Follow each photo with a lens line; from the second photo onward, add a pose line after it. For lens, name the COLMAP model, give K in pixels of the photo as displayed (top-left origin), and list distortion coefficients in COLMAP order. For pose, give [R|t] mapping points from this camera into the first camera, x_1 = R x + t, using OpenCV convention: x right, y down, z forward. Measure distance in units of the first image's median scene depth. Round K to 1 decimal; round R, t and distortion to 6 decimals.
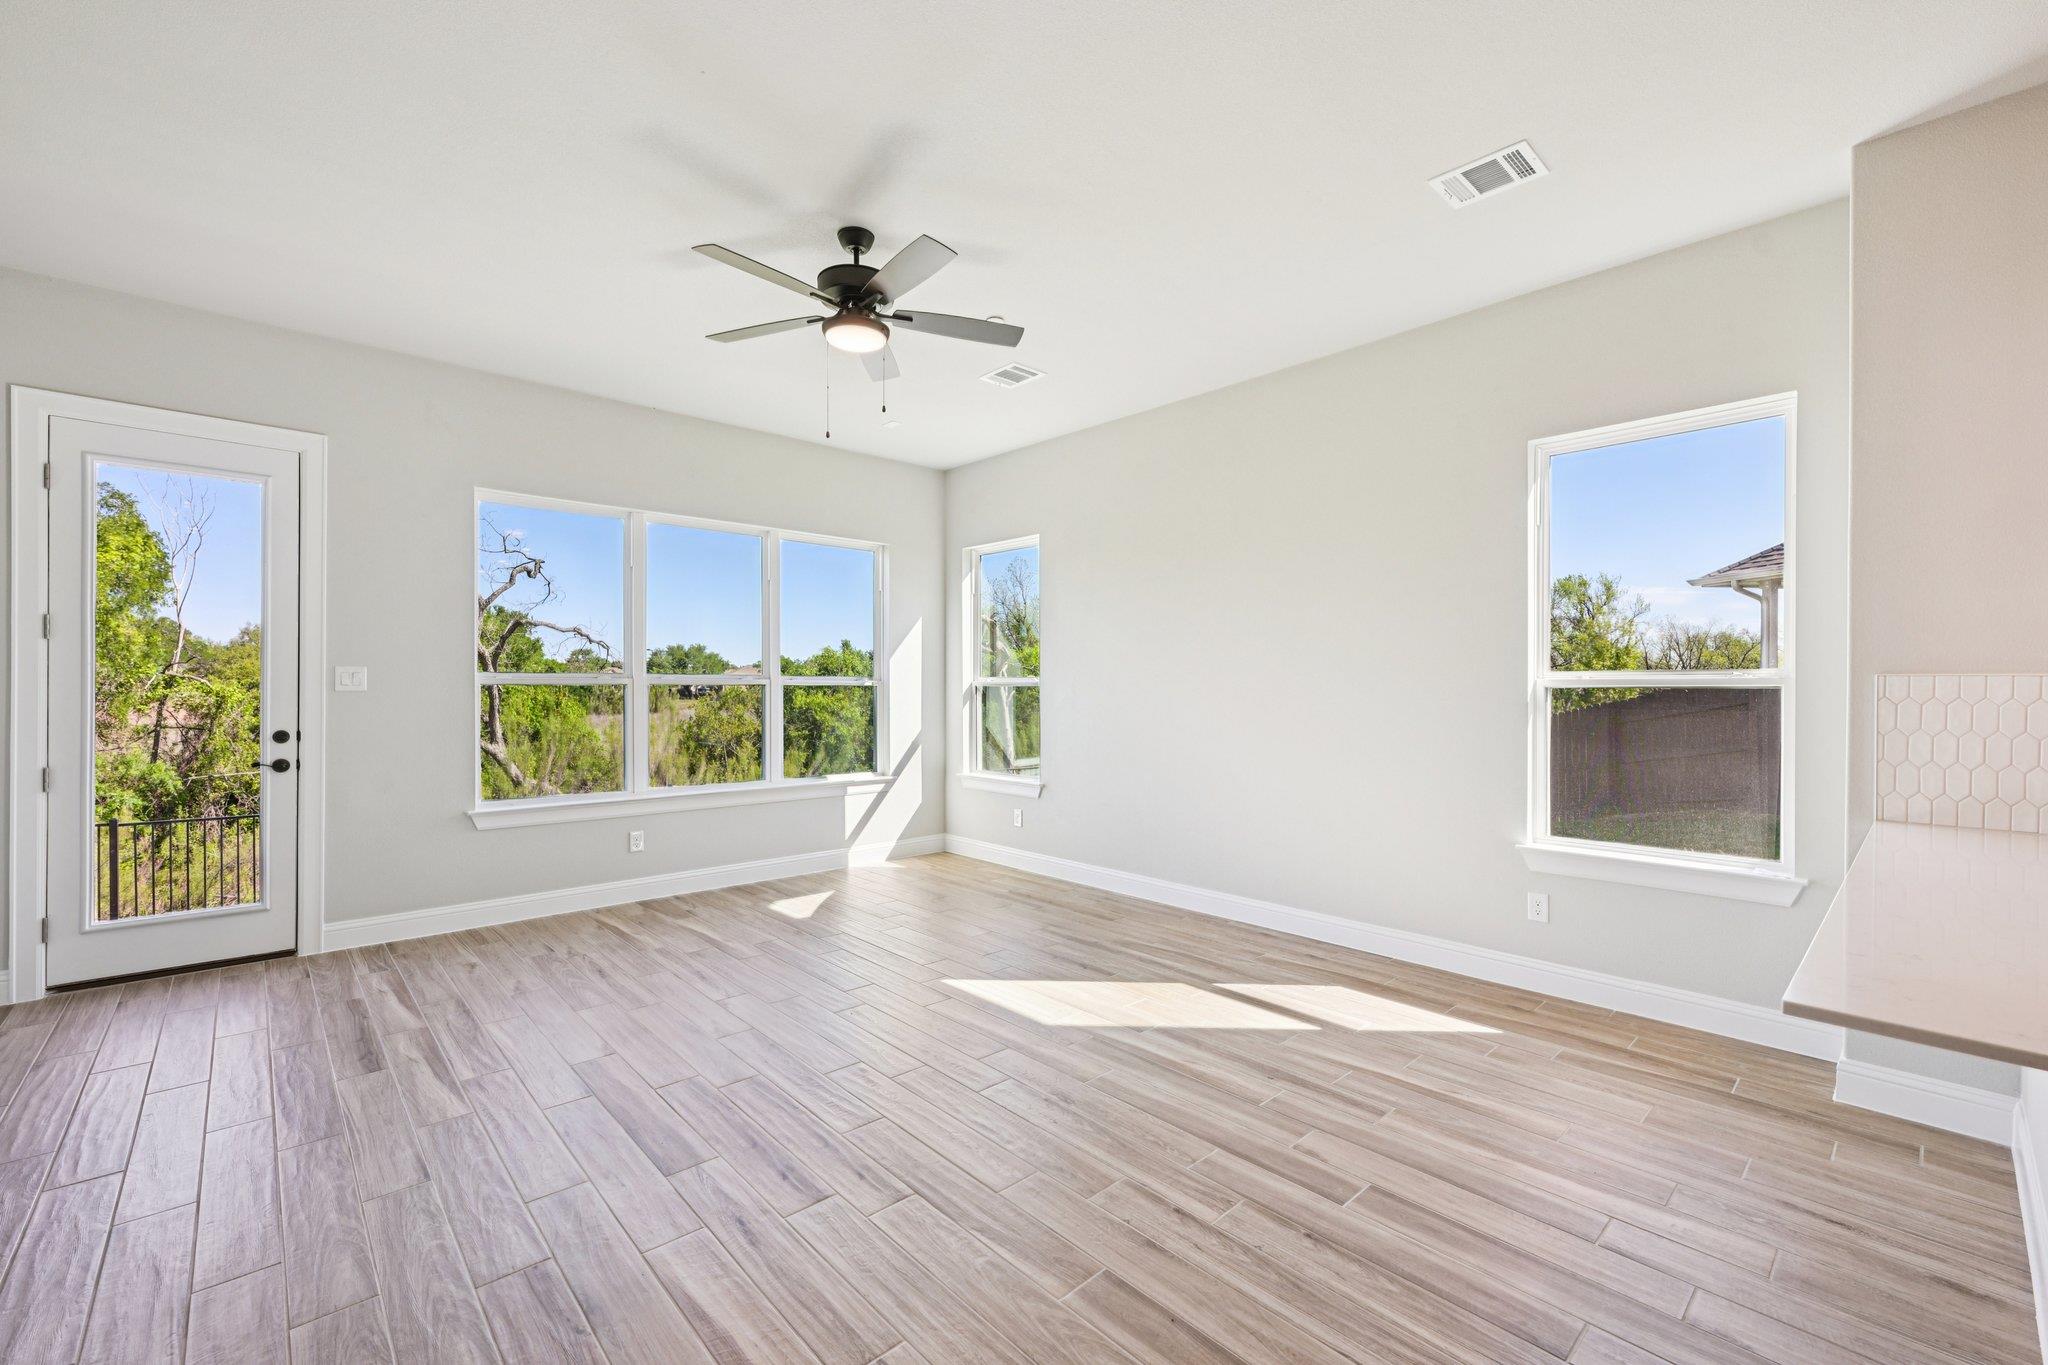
lens RADIAL K [[844.4, 0, 1019.7], [0, 844.4, 693.6], [0, 0, 1]] dist [-0.001516, 0.000333]
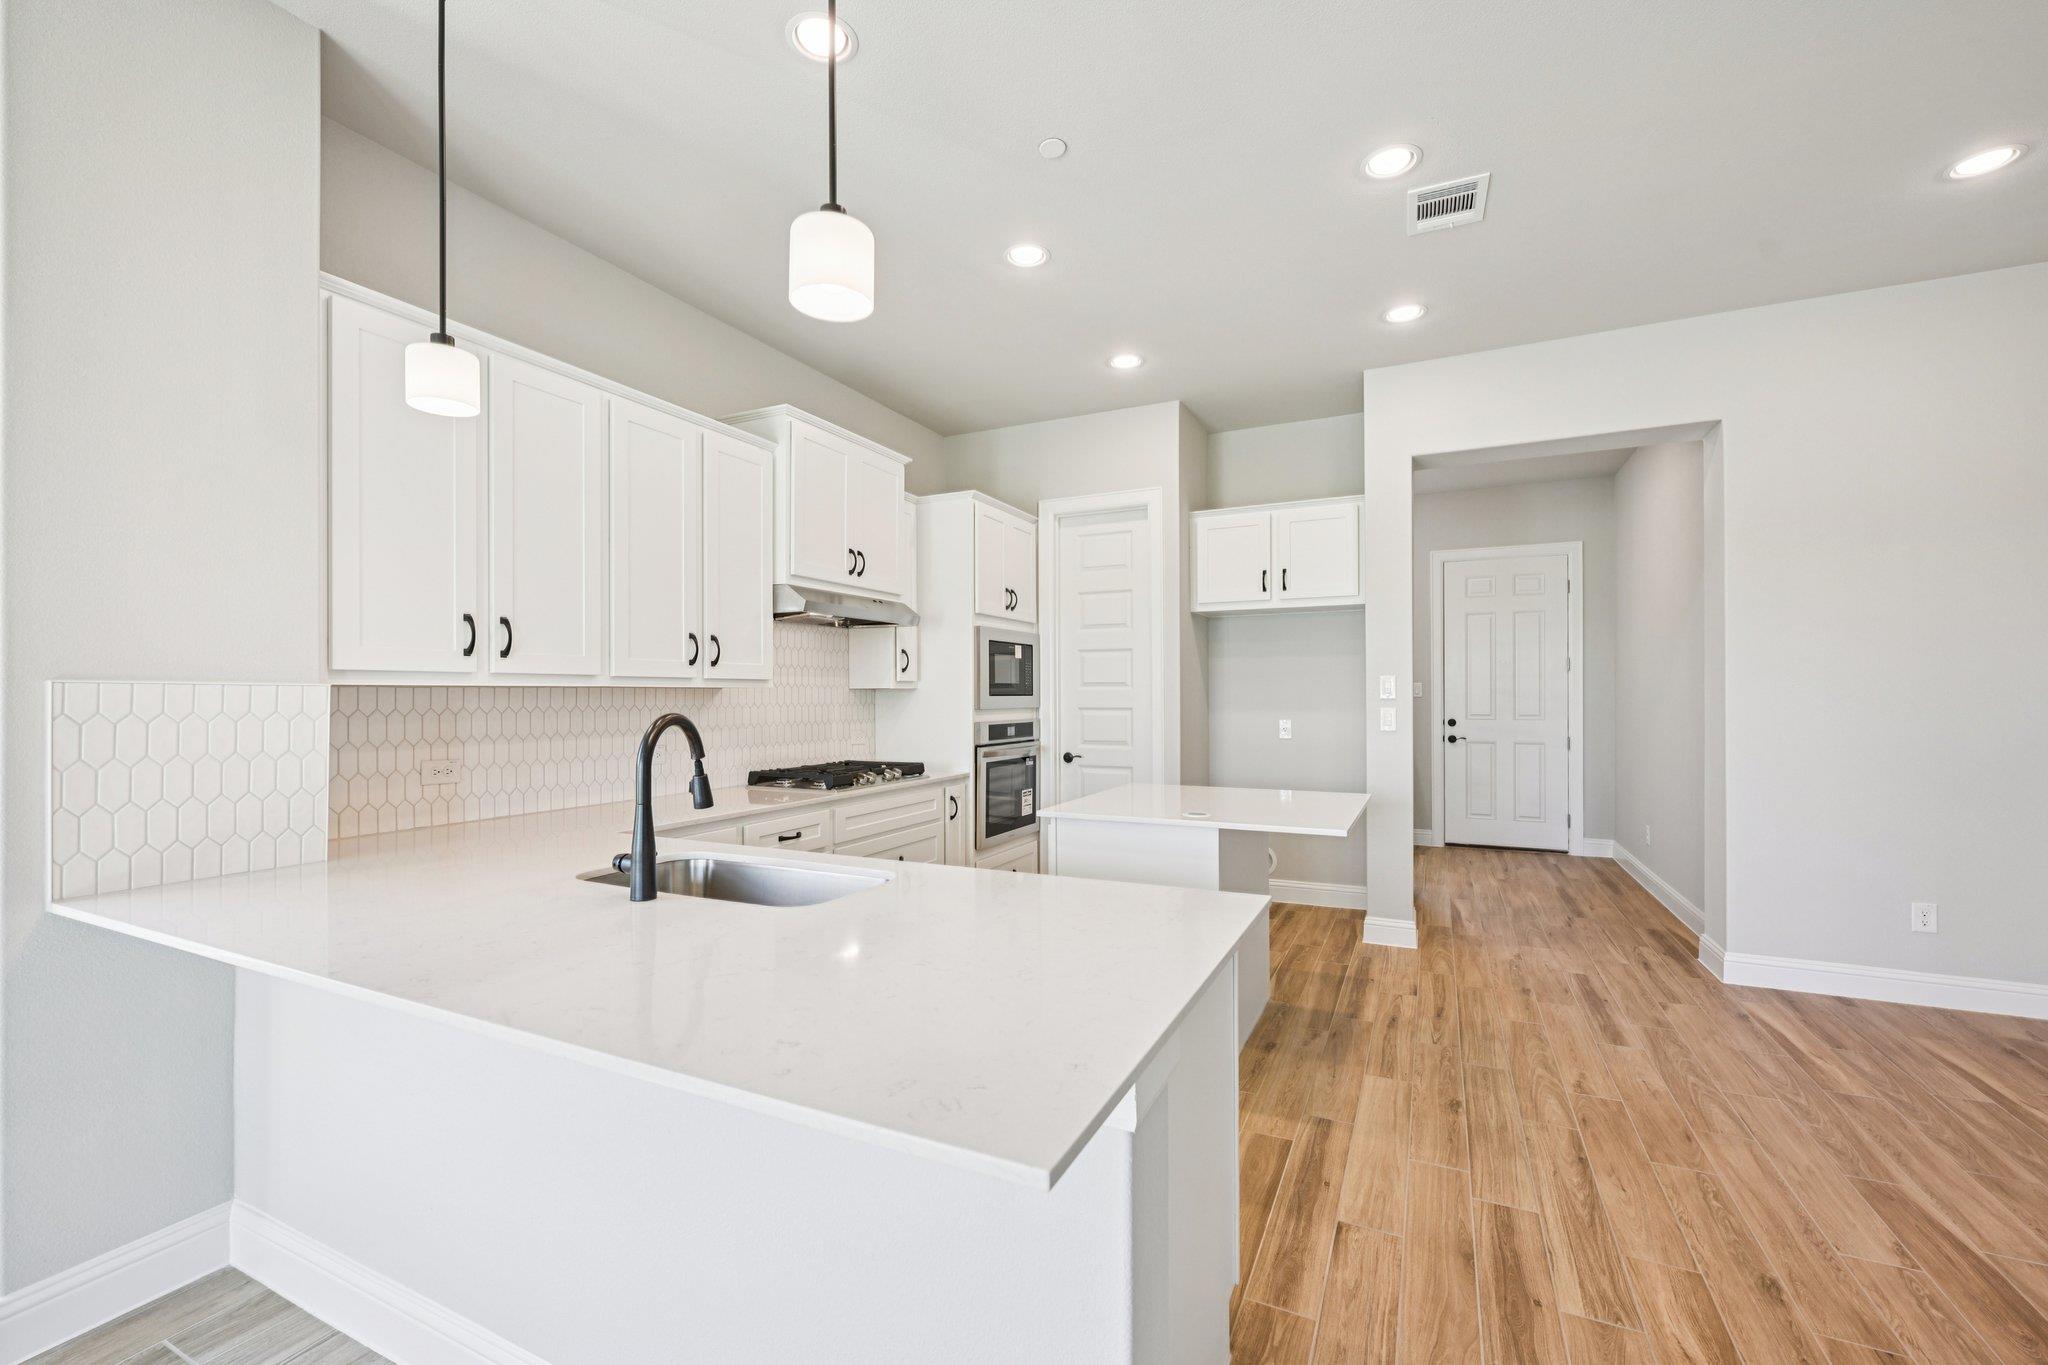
lens RADIAL K [[844.4, 0, 1022.9], [0, 844.4, 691.5], [0, 0, 1]] dist [-0.001516, 0.000333]
pose [[-0.364756, 0.002845, 0.931099, 0.088085], [0.011625, 0.999931, 0.001499, -0.003862], [-0.931030, 0.011371, -0.364764, 0.361841]]
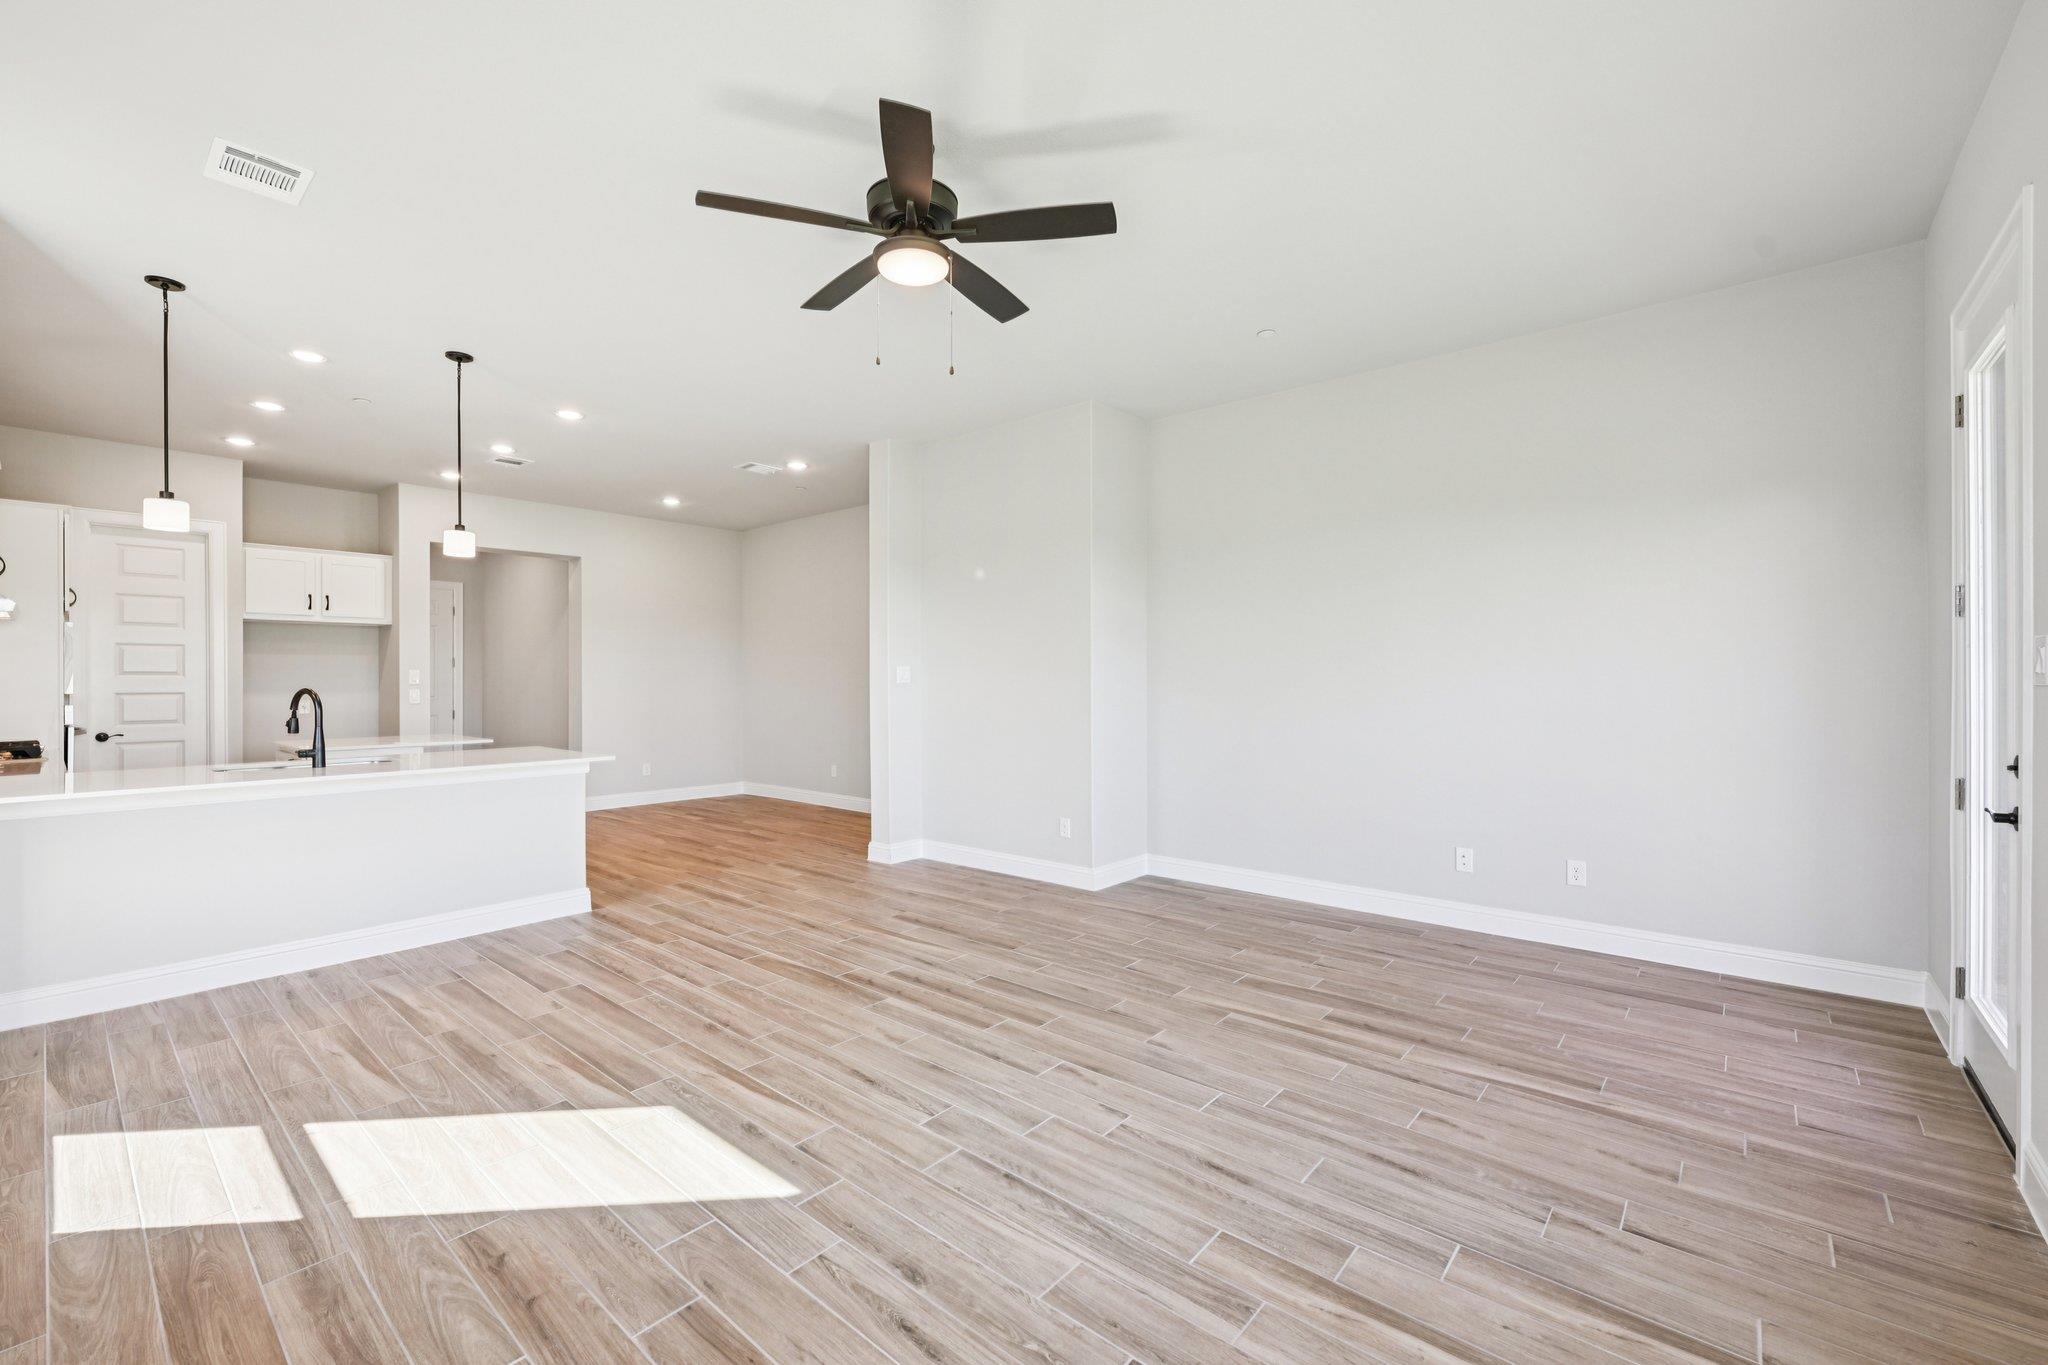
lens RADIAL K [[844.4, 0, 1023.3], [0, 844.4, 679.6], [0, 0, 1]] dist [-0.001516, 0.000333]
pose [[-0.992754, 0.002018, -0.120147, -0.167022], [0.000901, 0.999956, 0.009354, -0.012985], [0.120161, 0.009178, -0.992712, 1.544563]]
